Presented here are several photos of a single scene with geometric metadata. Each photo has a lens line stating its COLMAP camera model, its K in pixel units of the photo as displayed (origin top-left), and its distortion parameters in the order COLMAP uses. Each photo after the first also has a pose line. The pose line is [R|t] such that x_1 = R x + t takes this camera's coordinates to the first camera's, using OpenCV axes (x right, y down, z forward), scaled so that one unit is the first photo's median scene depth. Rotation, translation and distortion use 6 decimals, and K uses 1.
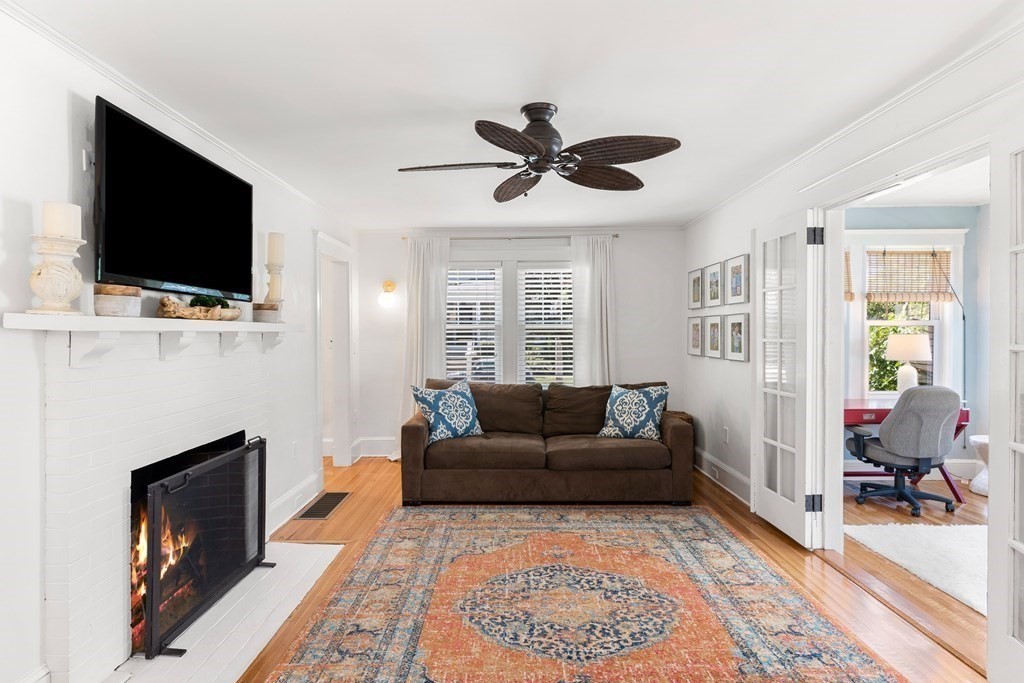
lens RADIAL K [[533.3, 0, 504.7], [0, 533.3, 334.6], [0, 0, 1]] dist [-0.003193, -0.000704]
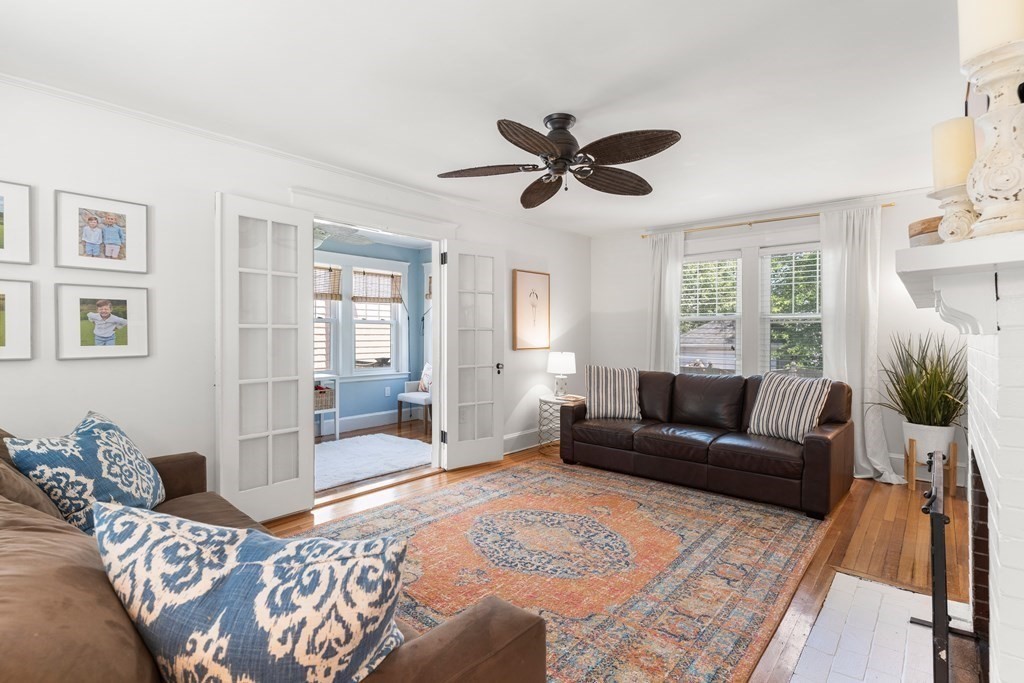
lens RADIAL K [[486.2, 0, 503.6], [0, 486.2, 336.8], [0, 0, 1]] dist [-0.000408, 0.000082]
pose [[-0.757626, 0.004594, 0.652673, -0.500243], [0.007579, 0.999970, 0.001760, 0.039692], [-0.652645, 0.006280, -0.757638, 1.774805]]
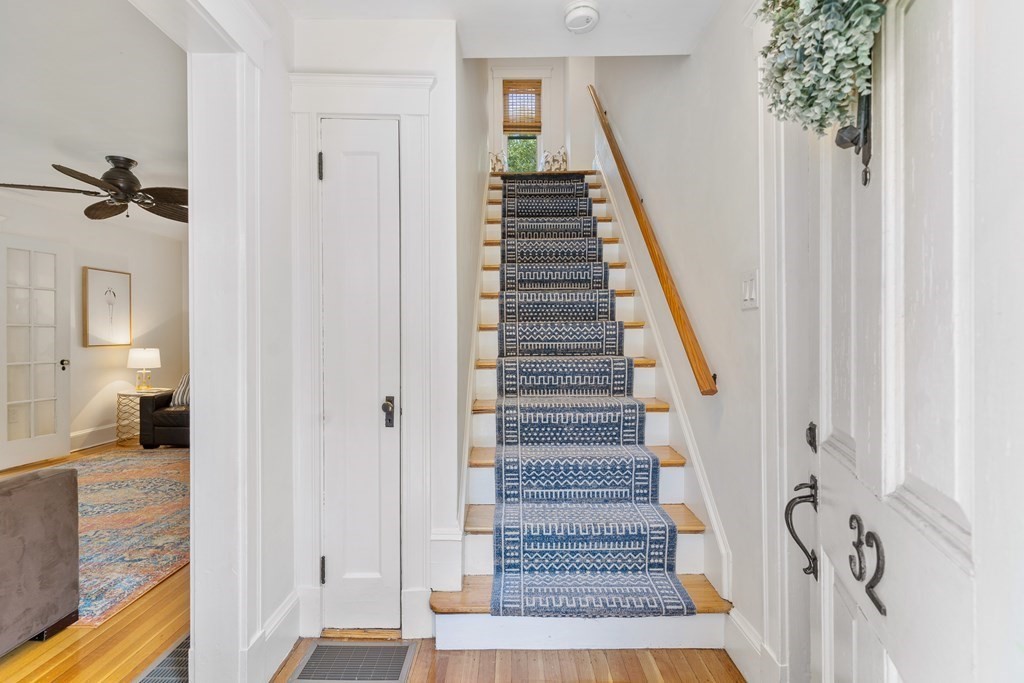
lens RADIAL K [[486.2, 0, 503.6], [0, 486.2, 336.8], [0, 0, 1]] dist [-0.000408, 0.000082]
pose [[-0.999958, 0.009164, 0.000762, -0.916863], [0.009167, 0.999947, 0.004587, 0.060962], [-0.000720, 0.004593, -0.999989, 2.195920]]
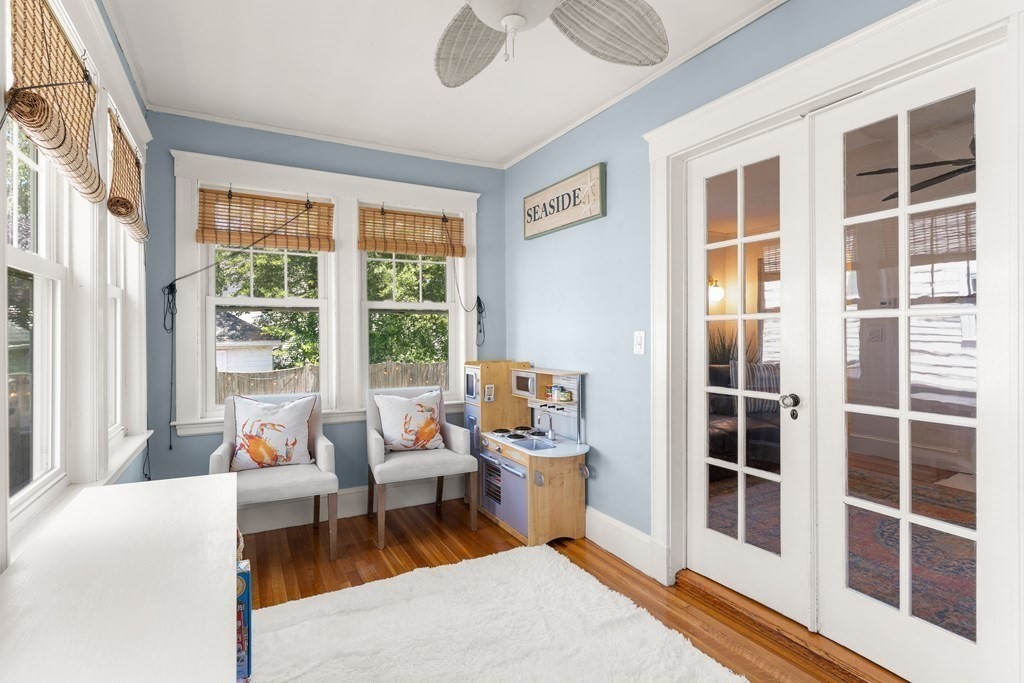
lens RADIAL K [[512.1, 0, 509.6], [0, 512.1, 325.1], [0, 0, 1]] dist [0.002492, 0.000018]
pose [[-0.865657, 0.002980, -0.500629, 1.427647], [0.003023, 0.999995, 0.000724, 0.024185], [0.500629, -0.000887, -0.865662, 1.357980]]
